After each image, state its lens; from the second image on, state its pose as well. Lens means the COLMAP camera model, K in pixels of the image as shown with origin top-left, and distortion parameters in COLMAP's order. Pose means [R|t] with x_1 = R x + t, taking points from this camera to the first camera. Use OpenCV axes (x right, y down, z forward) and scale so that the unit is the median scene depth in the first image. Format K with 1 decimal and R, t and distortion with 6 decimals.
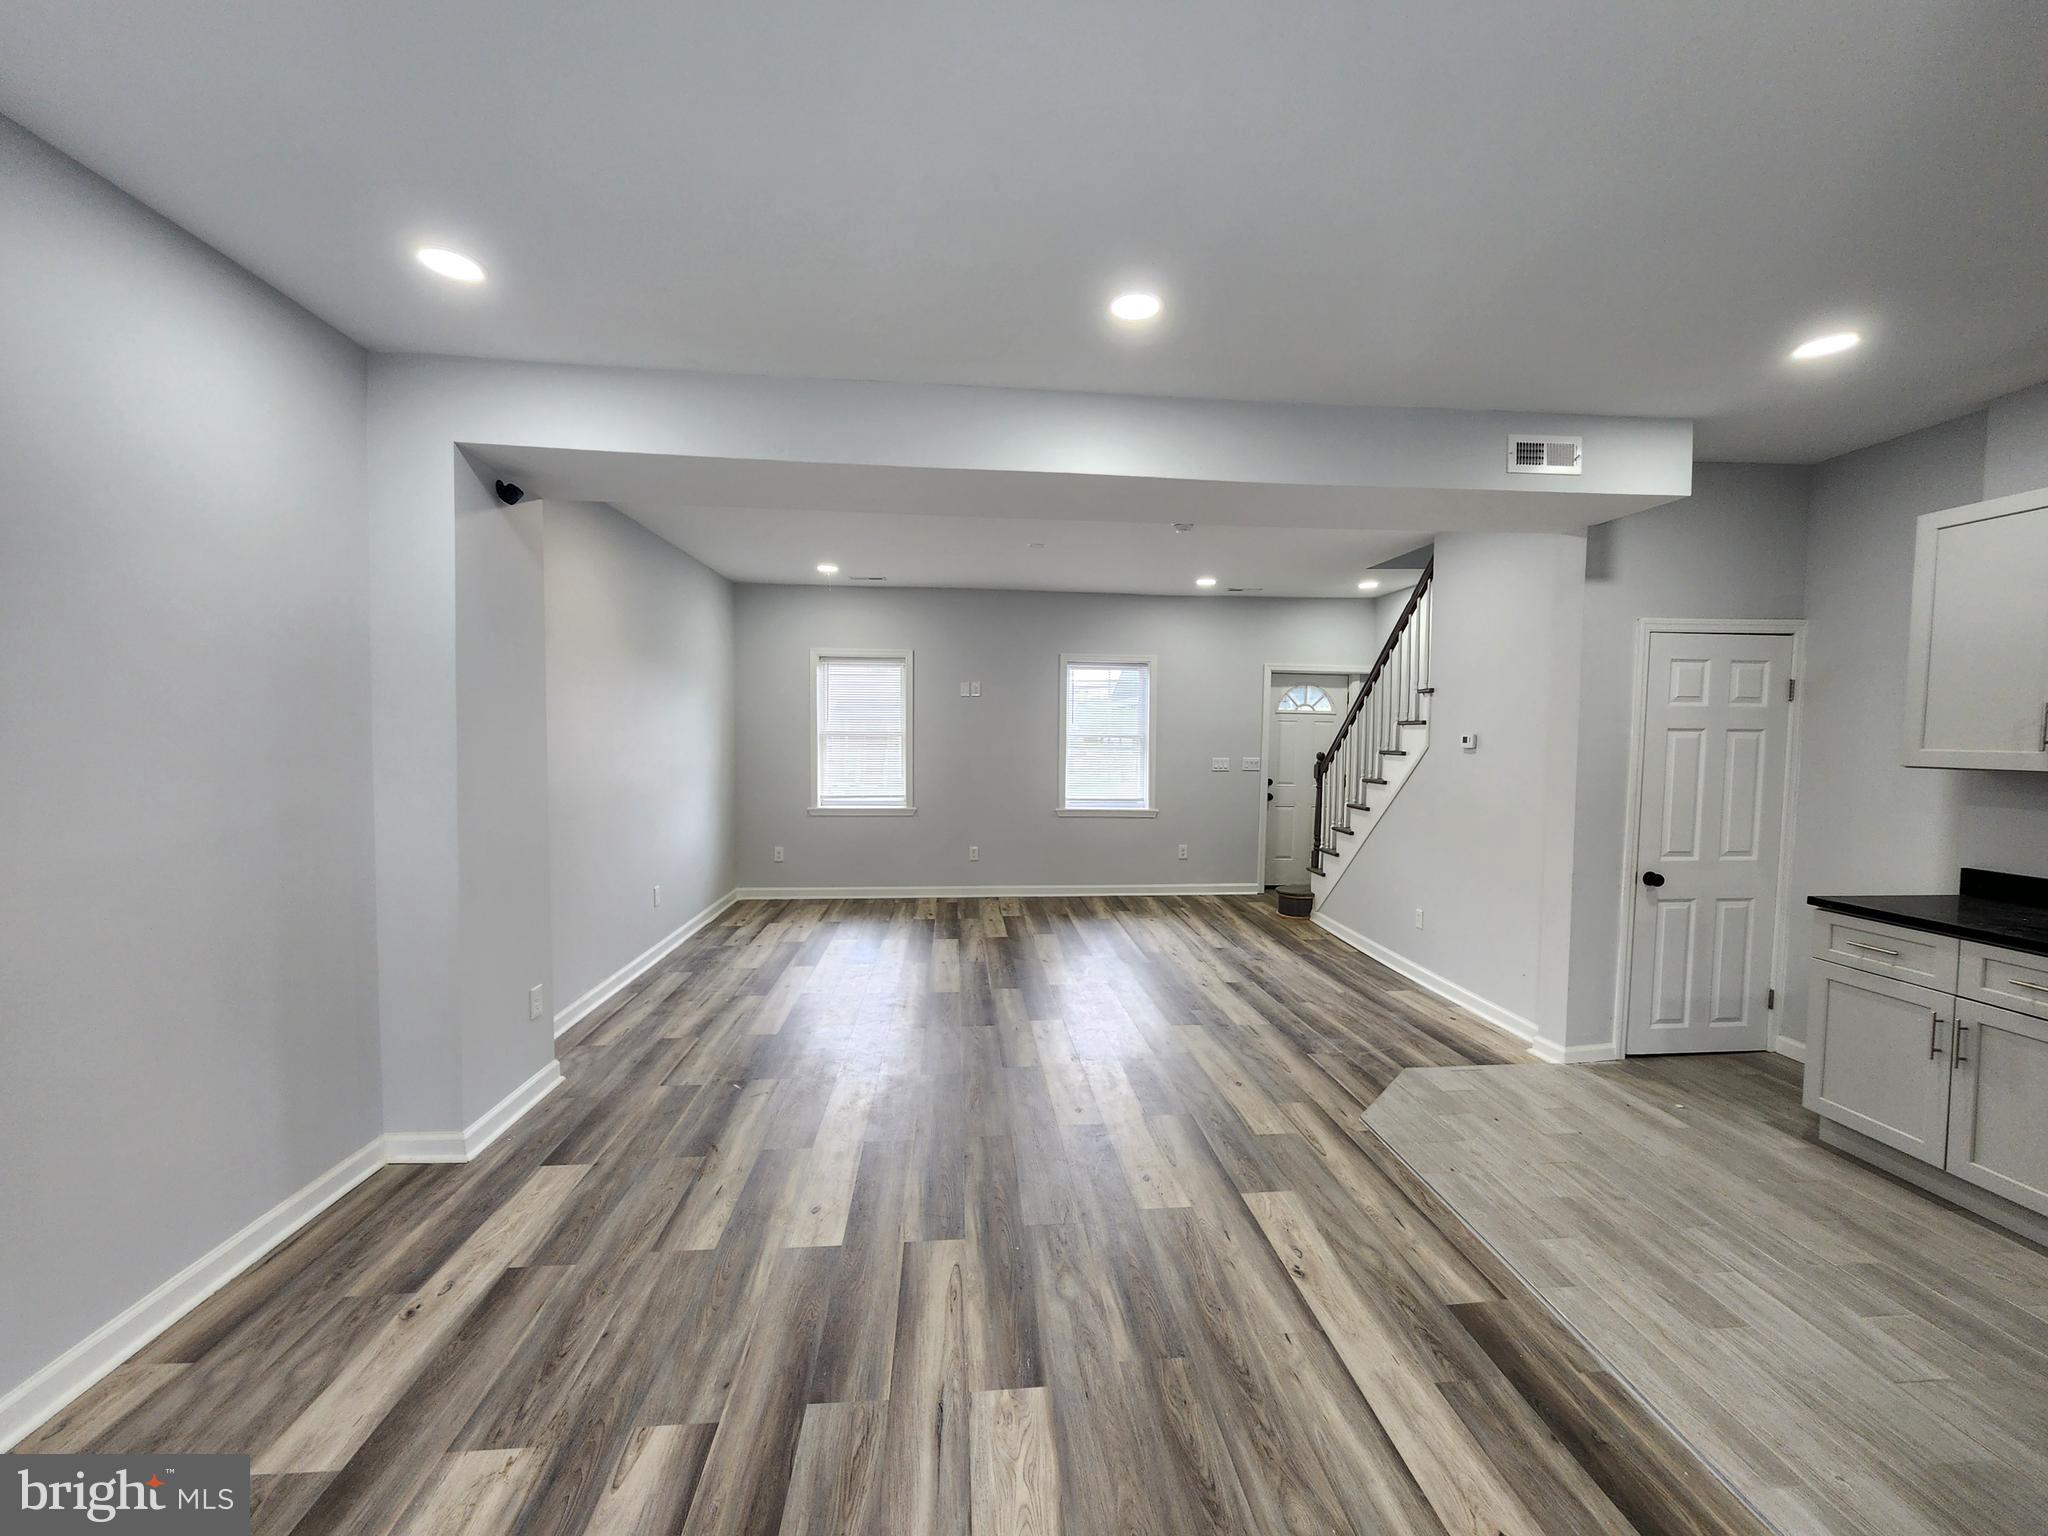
lens RADIAL K [[835.3, 0, 1040.1], [0, 835.3, 775.6], [0, 0, 1]] dist [-0.005329, 0.002940]
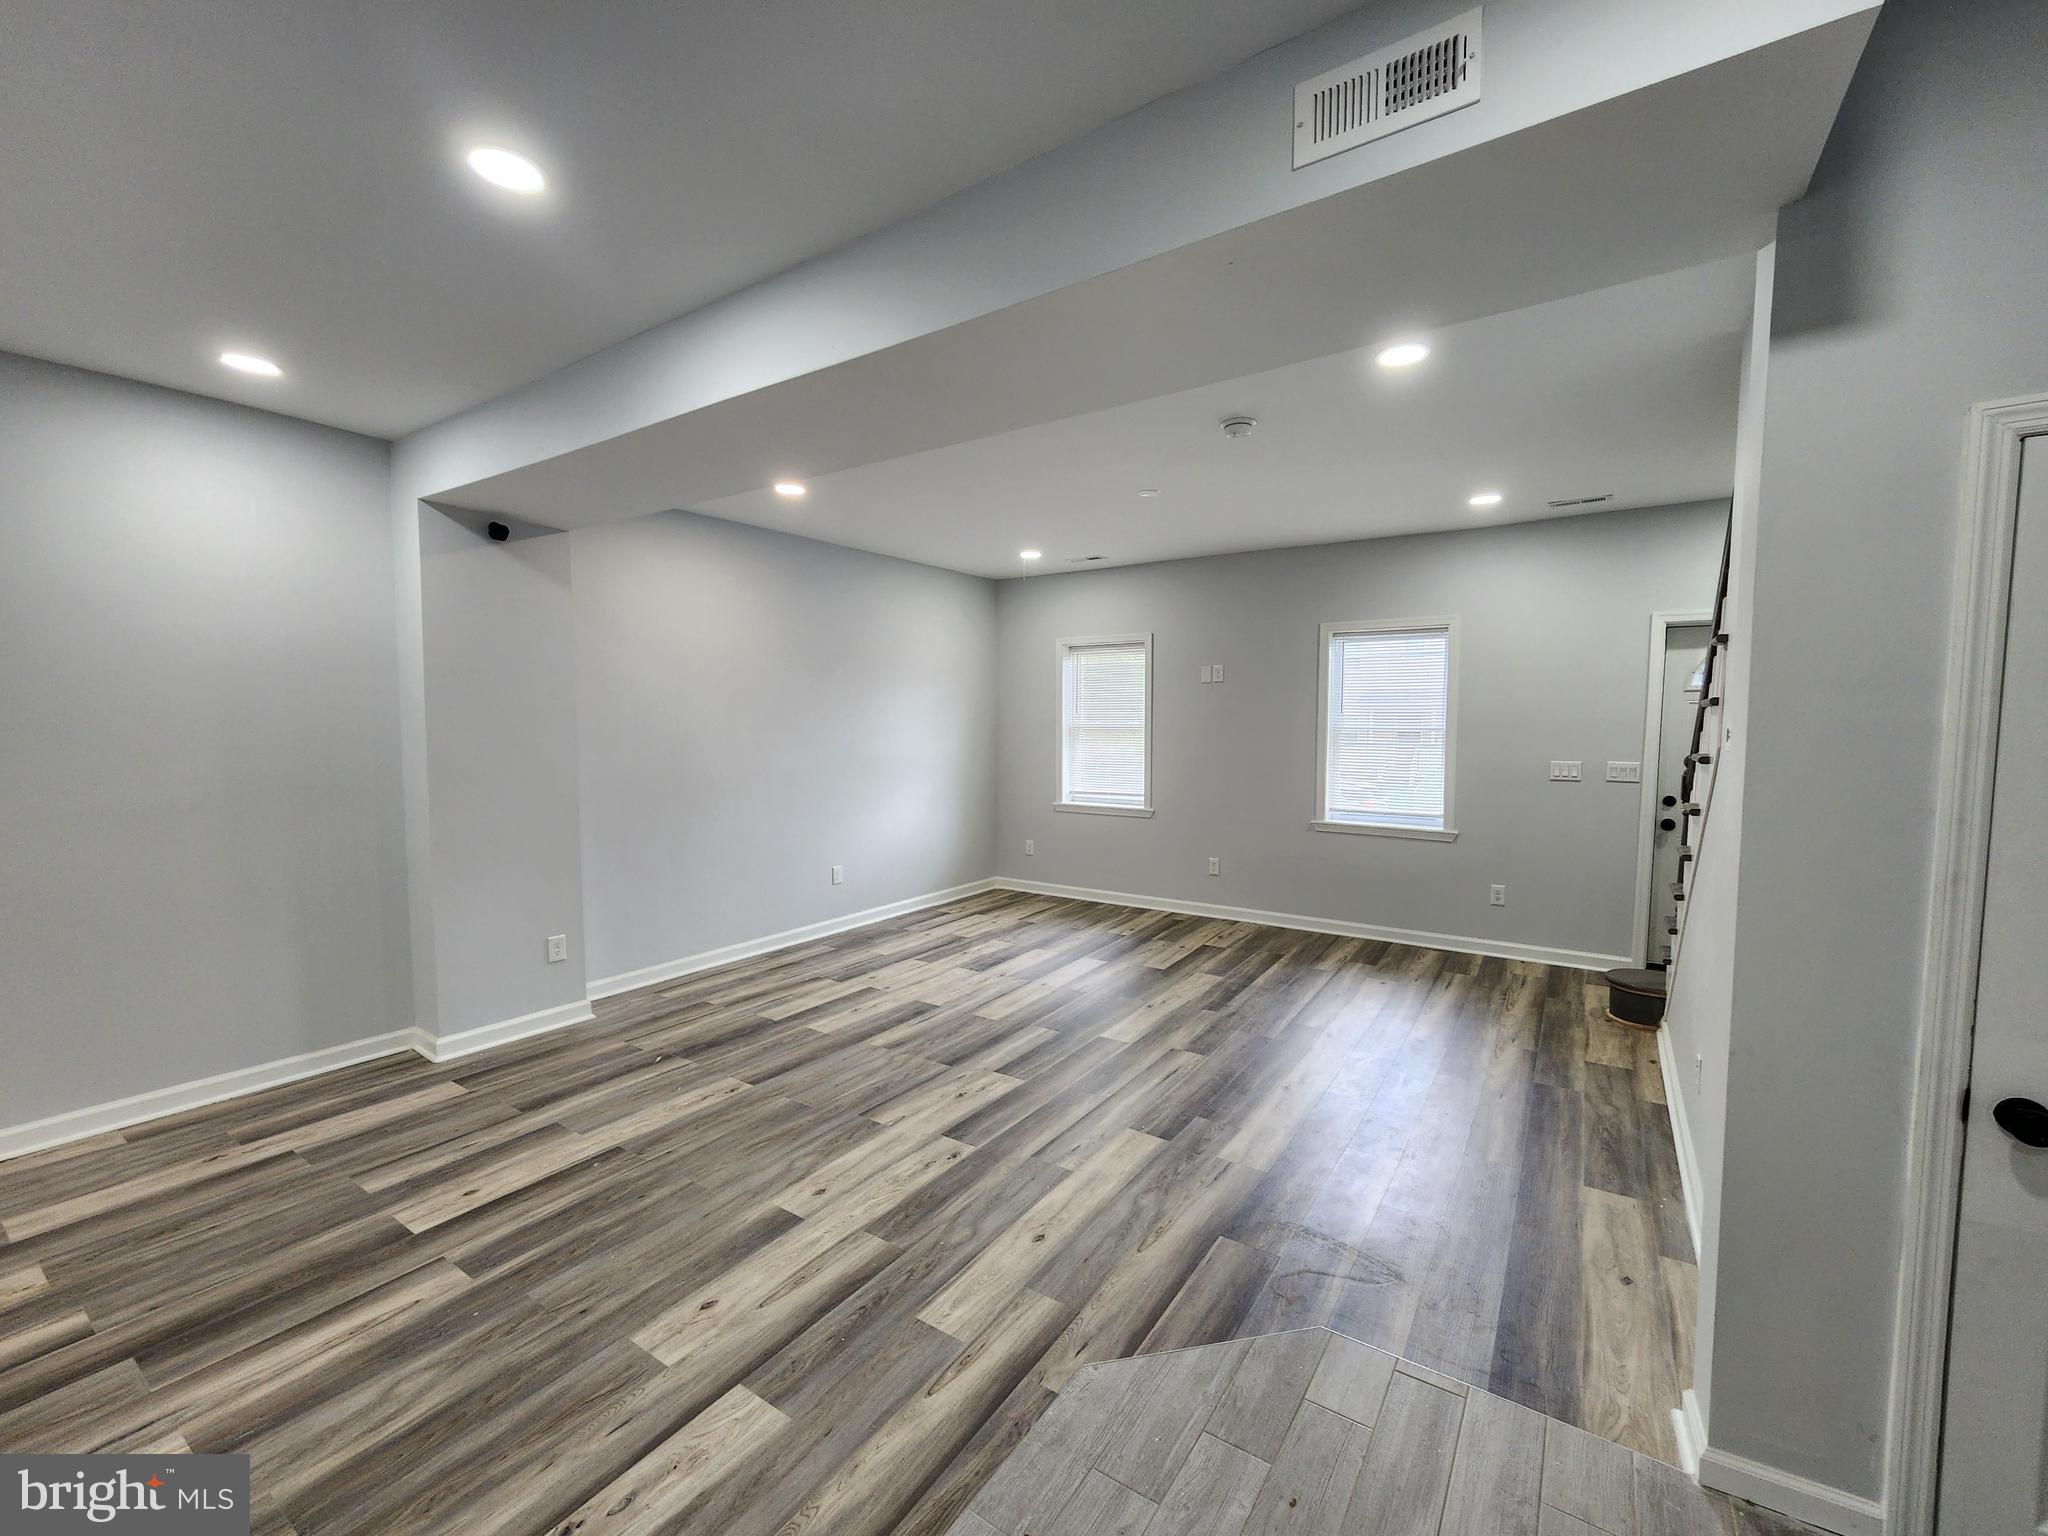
lens RADIAL K [[835.3, 0, 1040.1], [0, 835.3, 775.6], [0, 0, 1]] dist [-0.005329, 0.002940]
pose [[0.776100, 0.033514, -0.629719, 0.737386], [-0.028488, 0.999431, 0.018081, -0.023269], [0.629966, 0.003907, 0.776613, 0.527904]]
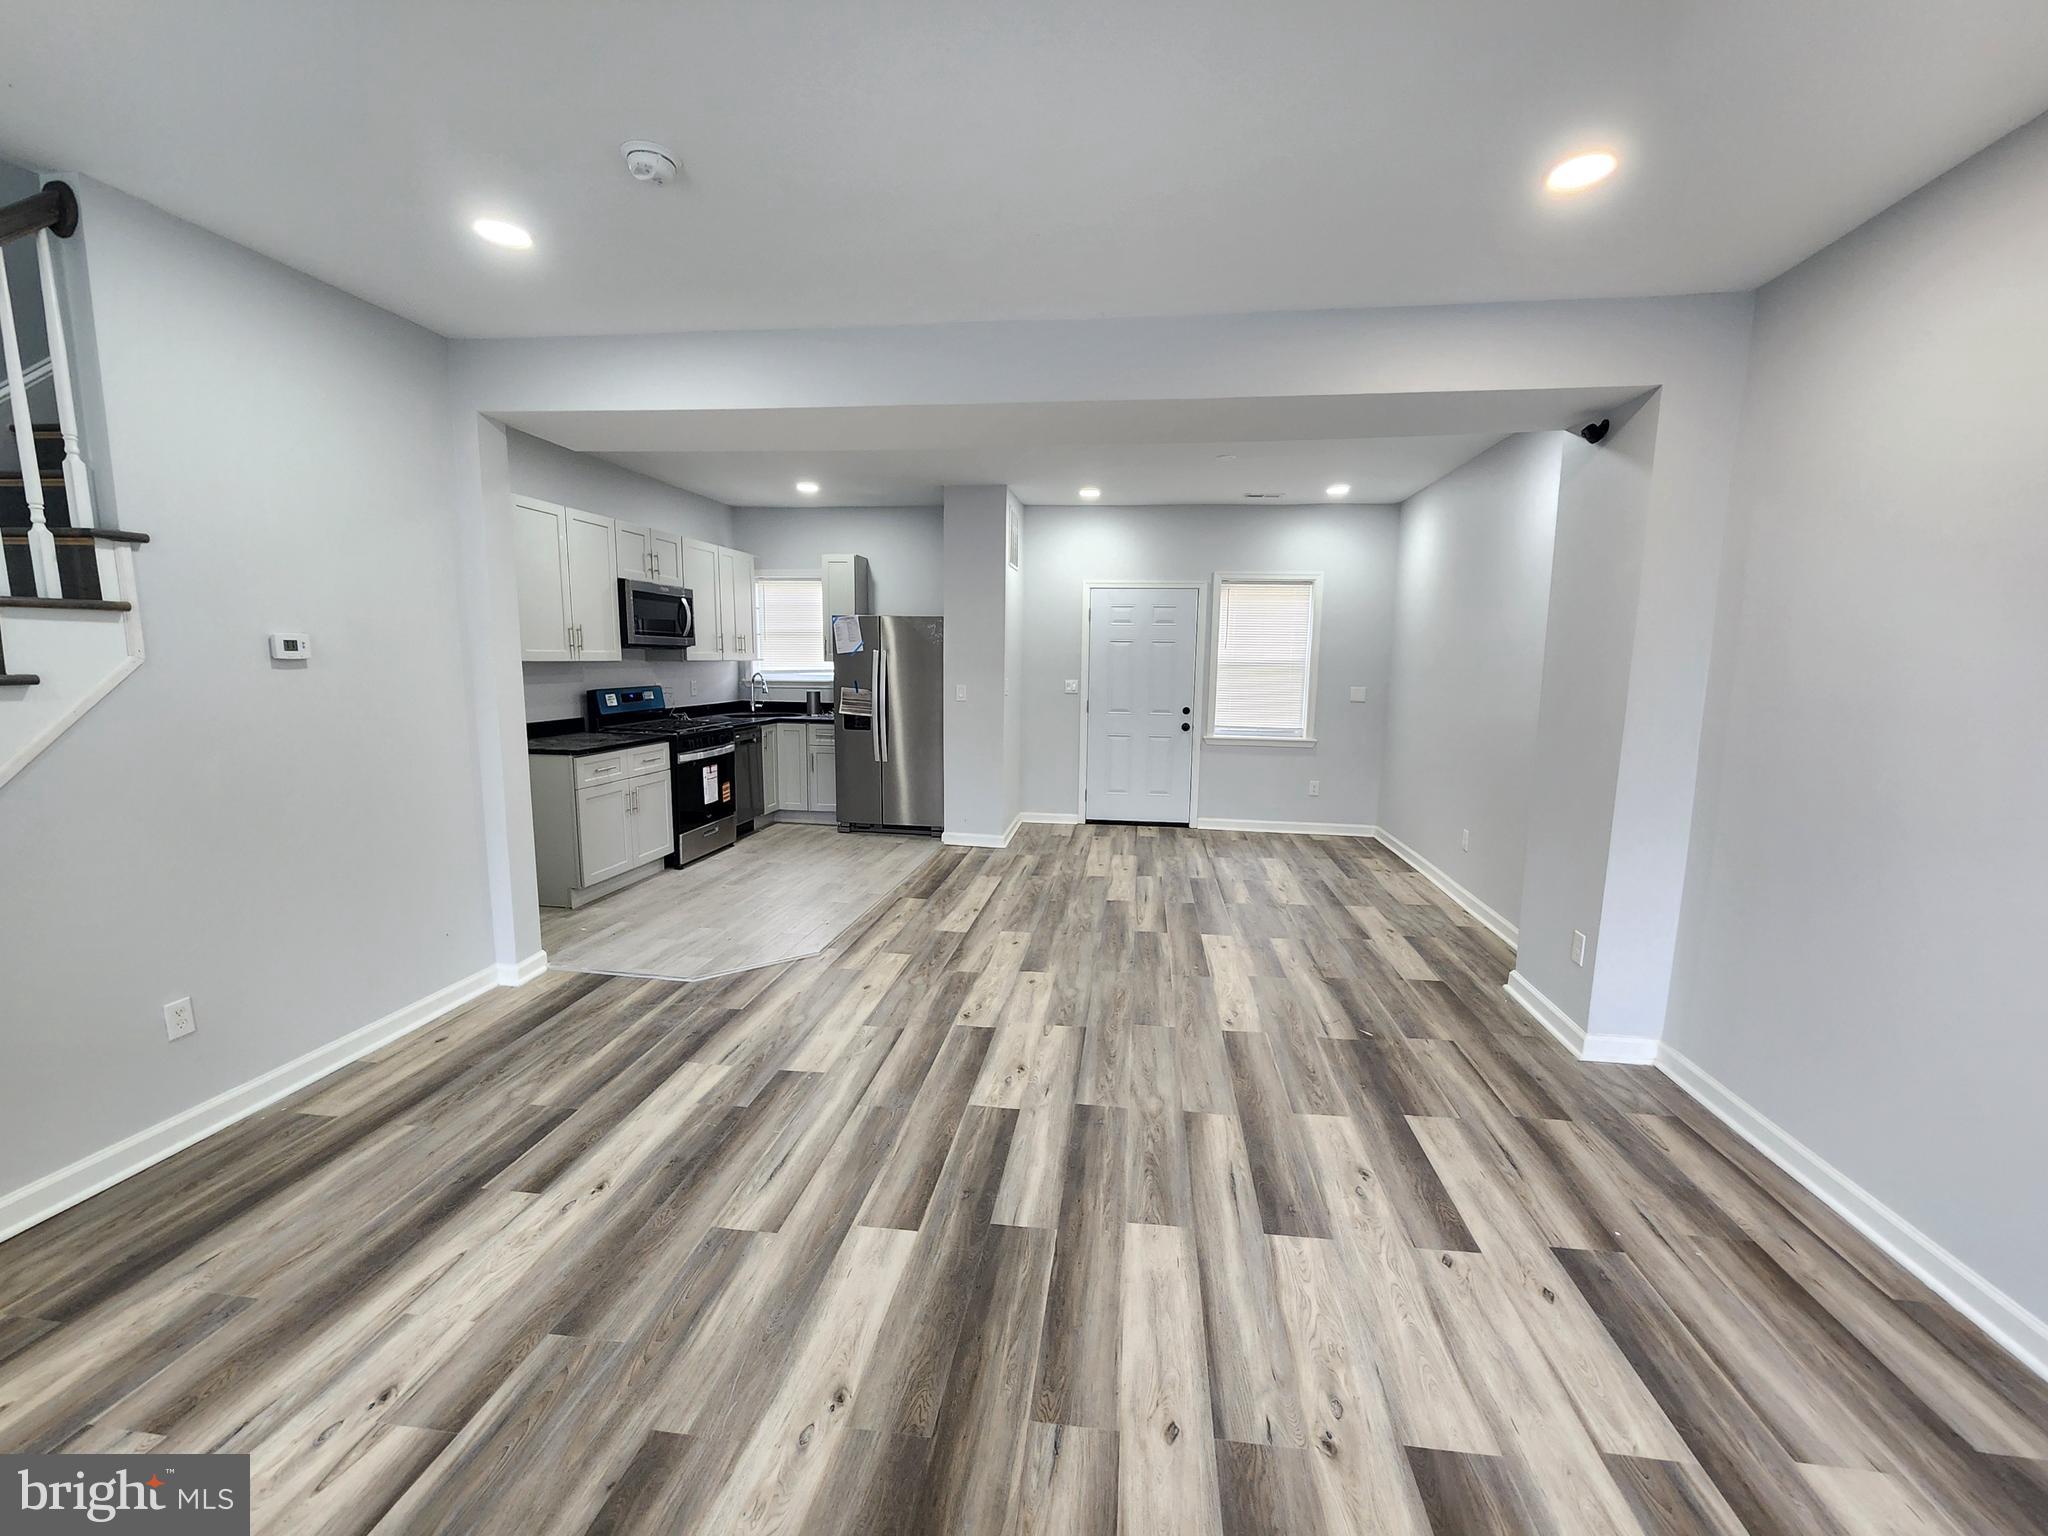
lens RADIAL K [[835.3, 0, 1040.1], [0, 835.3, 775.6], [0, 0, 1]] dist [-0.005329, 0.002940]
pose [[-0.974959, -0.056224, 0.215158, -0.205693], [-0.013674, 0.980838, 0.194346, -0.107874], [-0.221962, 0.186537, -0.957046, 2.138409]]
